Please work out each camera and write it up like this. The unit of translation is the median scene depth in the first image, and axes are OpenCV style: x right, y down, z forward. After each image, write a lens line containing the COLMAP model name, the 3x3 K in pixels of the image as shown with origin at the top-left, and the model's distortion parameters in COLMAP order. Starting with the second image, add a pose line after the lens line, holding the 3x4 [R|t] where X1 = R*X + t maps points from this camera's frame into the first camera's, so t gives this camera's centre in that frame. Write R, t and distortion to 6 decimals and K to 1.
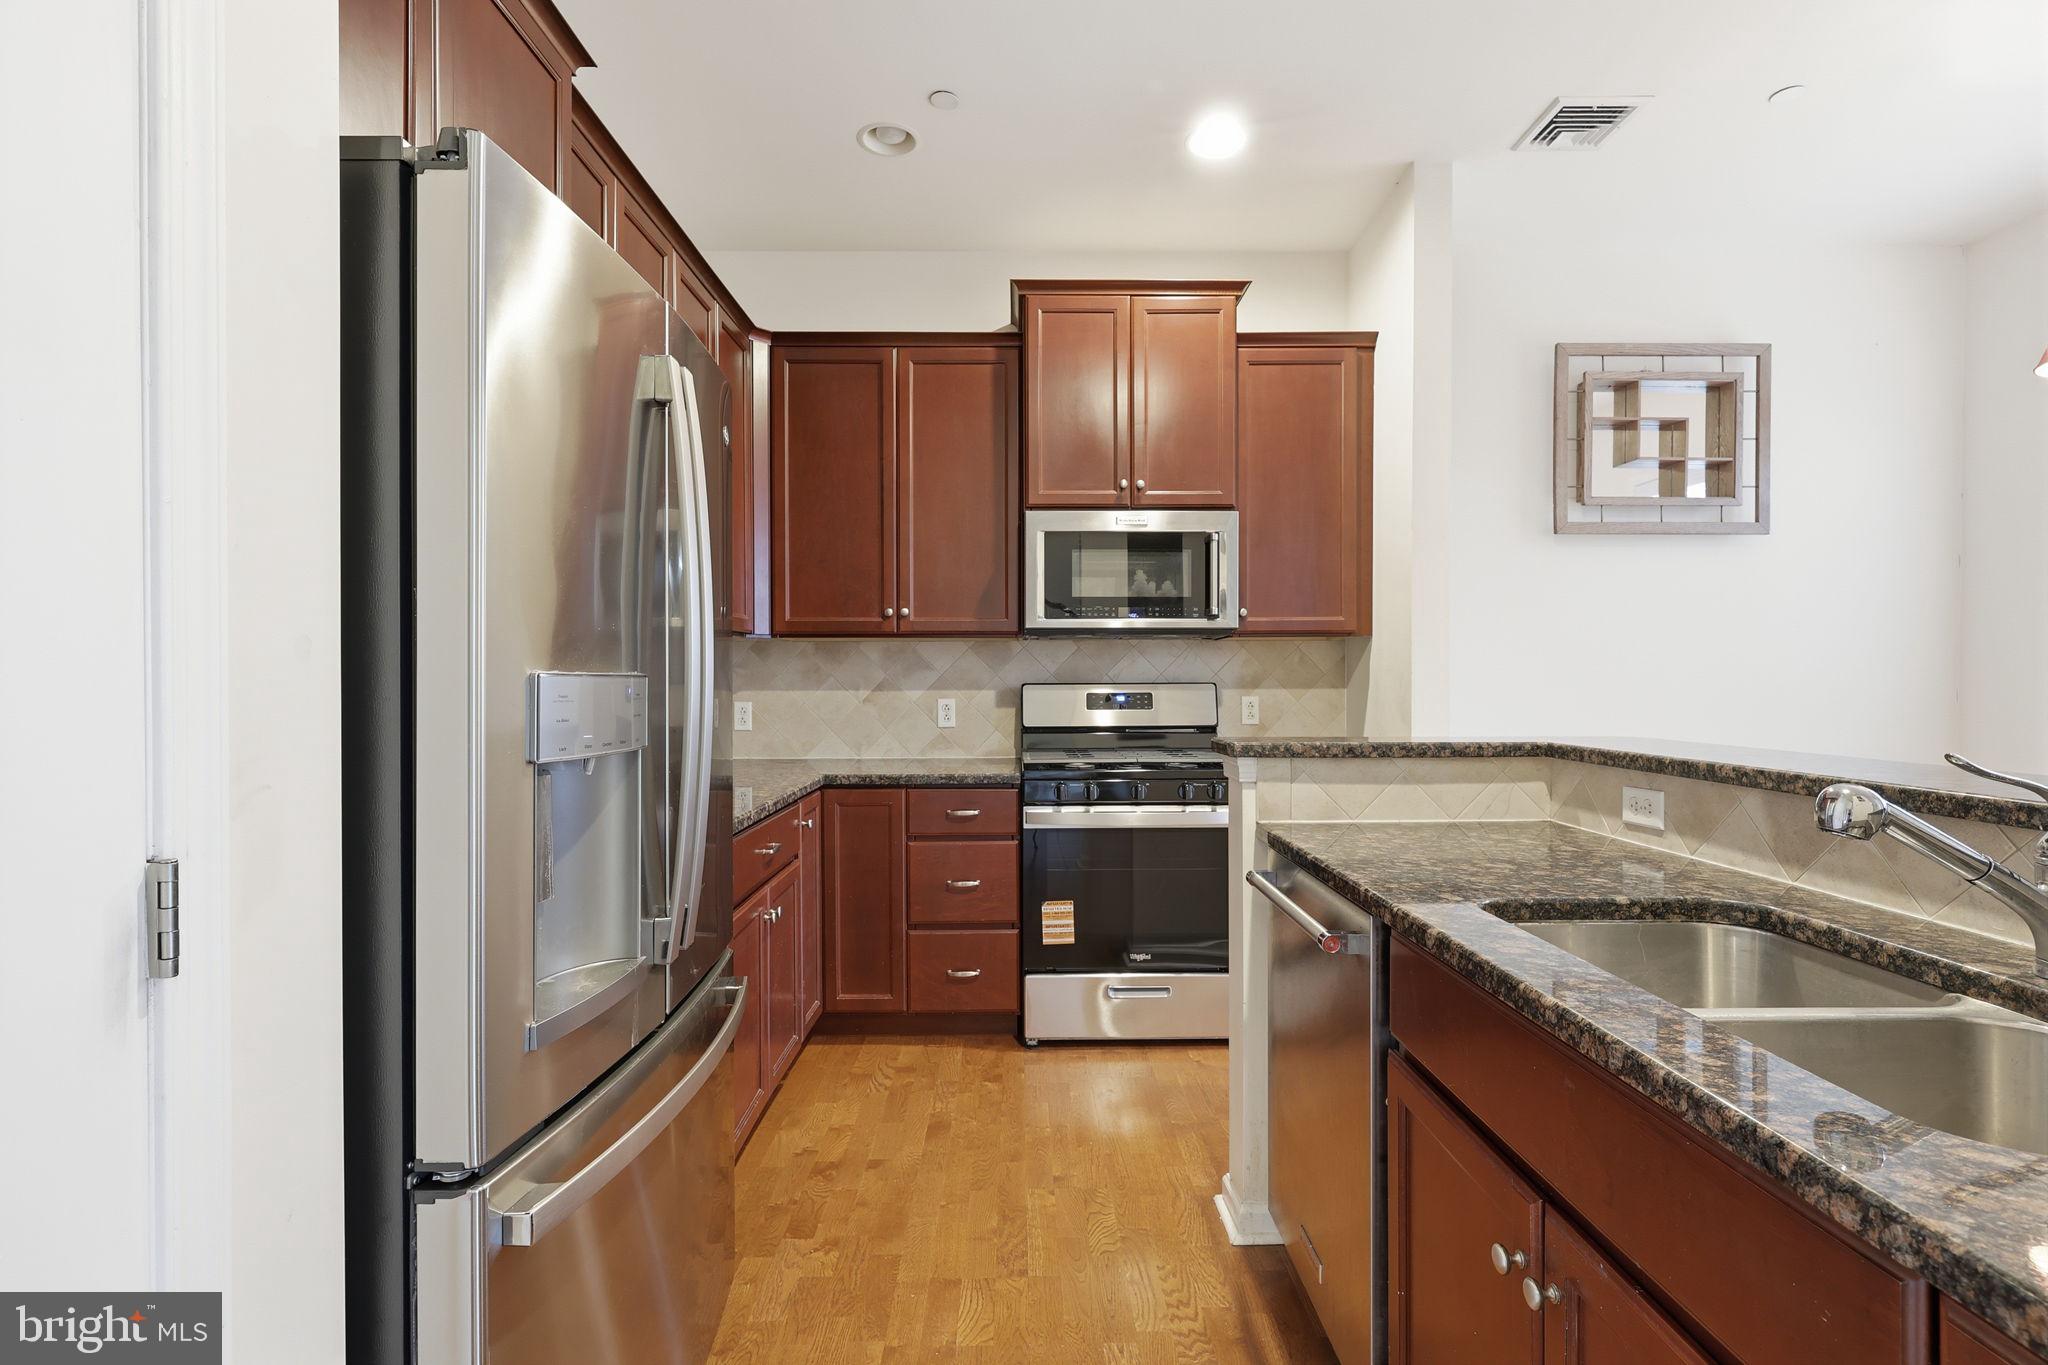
lens RADIAL K [[966.6, 0, 1030.0], [0, 966.6, 686.1], [0, 0, 1]] dist [0.002777, 0.000383]
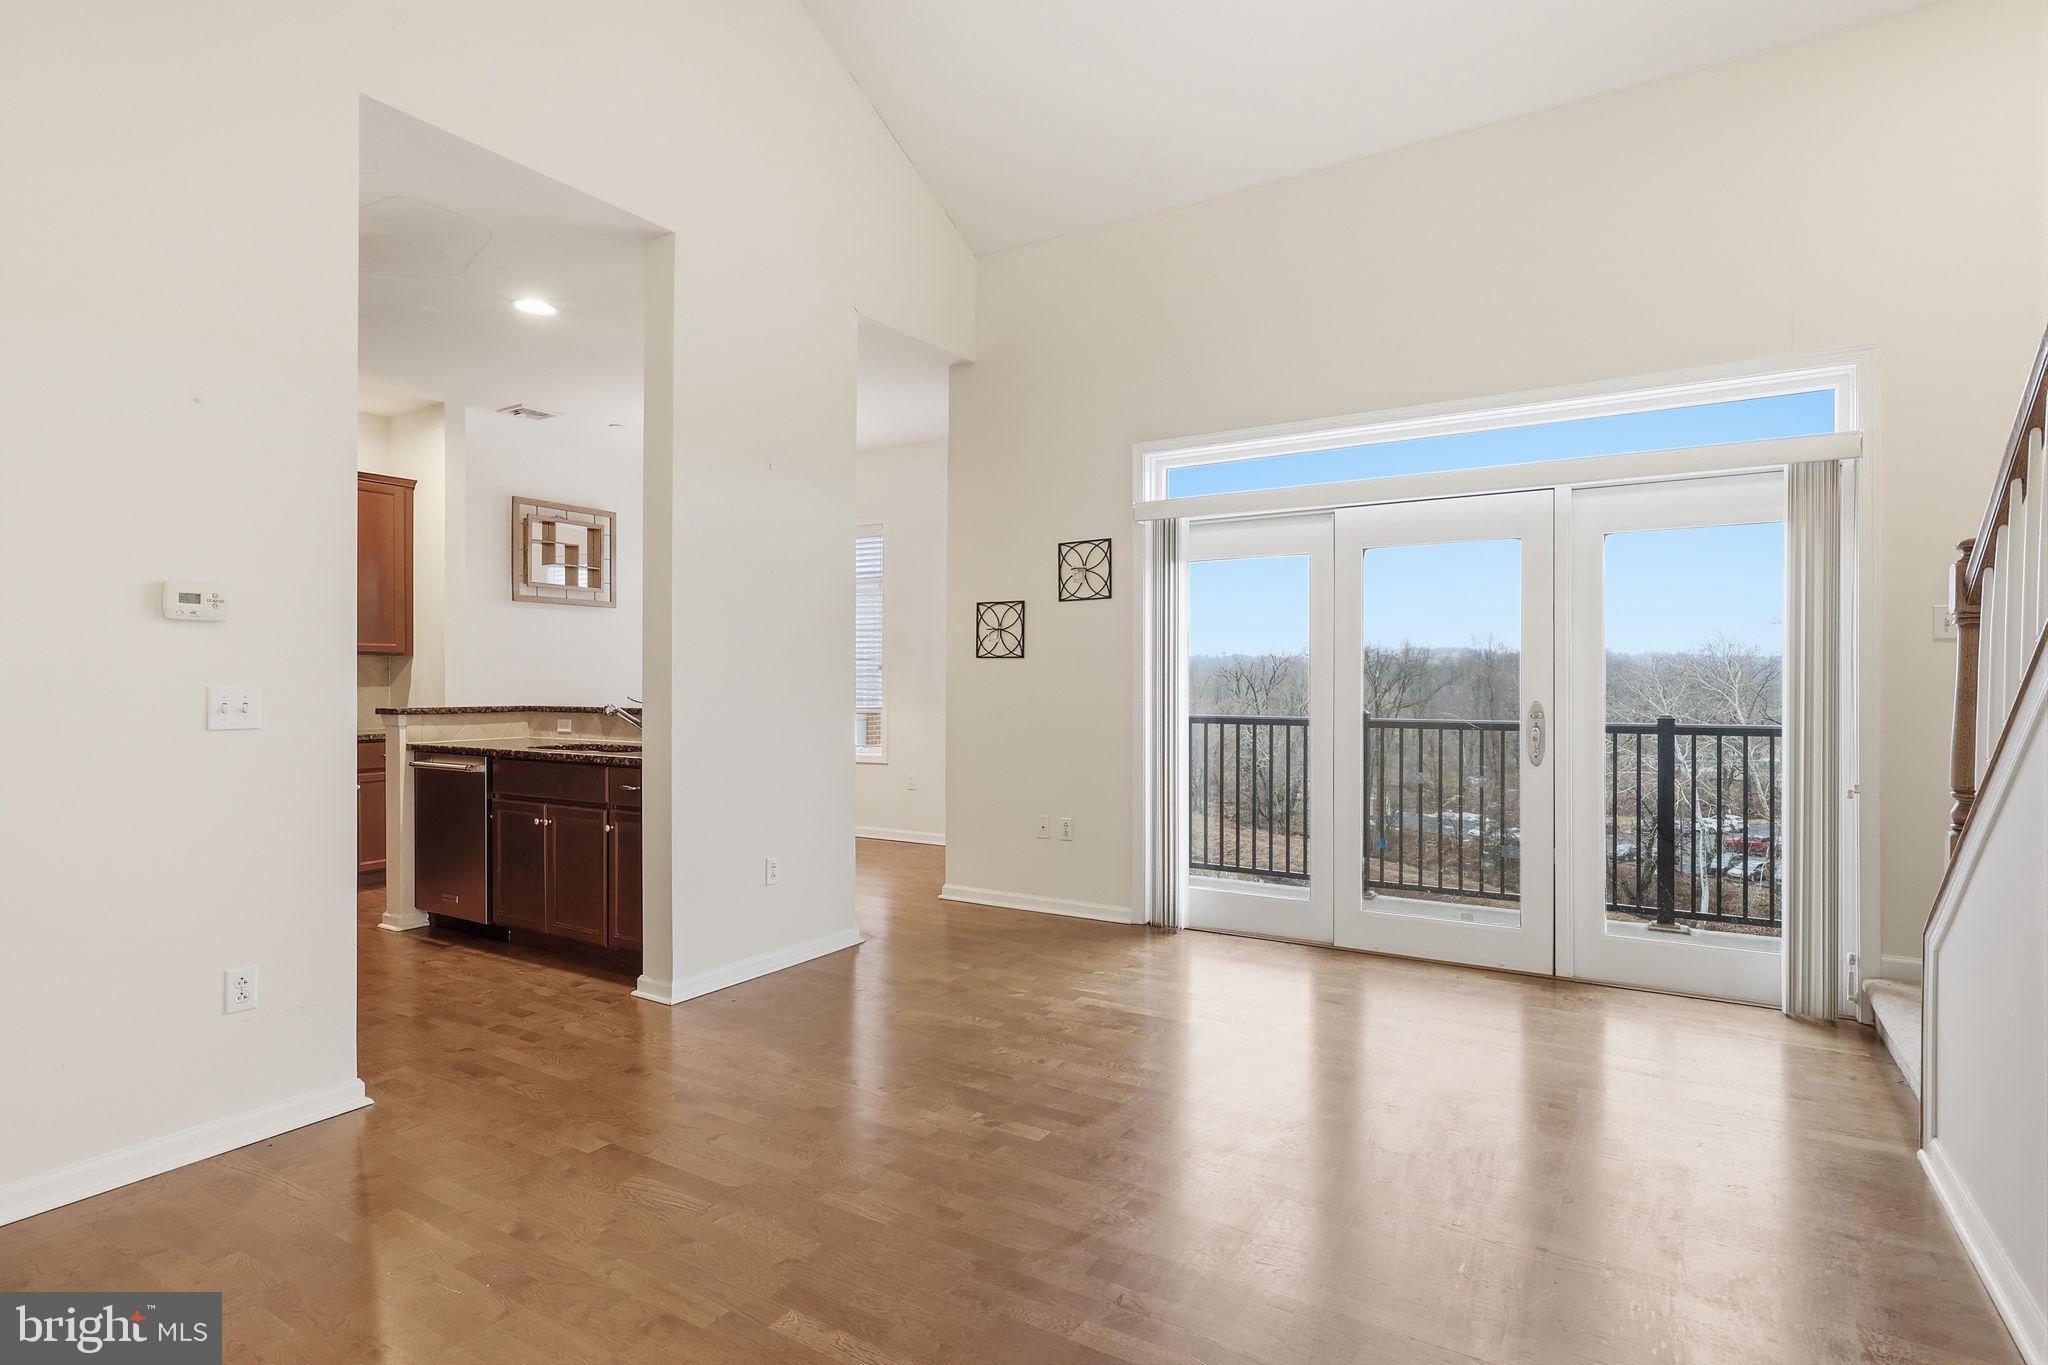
lens RADIAL K [[1020.4, 0, 1021.8], [0, 1020.4, 685.8], [0, 0, 1]] dist [0.005487, 0.000097]
pose [[0.537929, -0.002455, 0.842987, -0.557553], [0.004898, 0.999988, -0.000214, 0.007291], [-0.842976, 0.004244, 0.537934, -0.830682]]
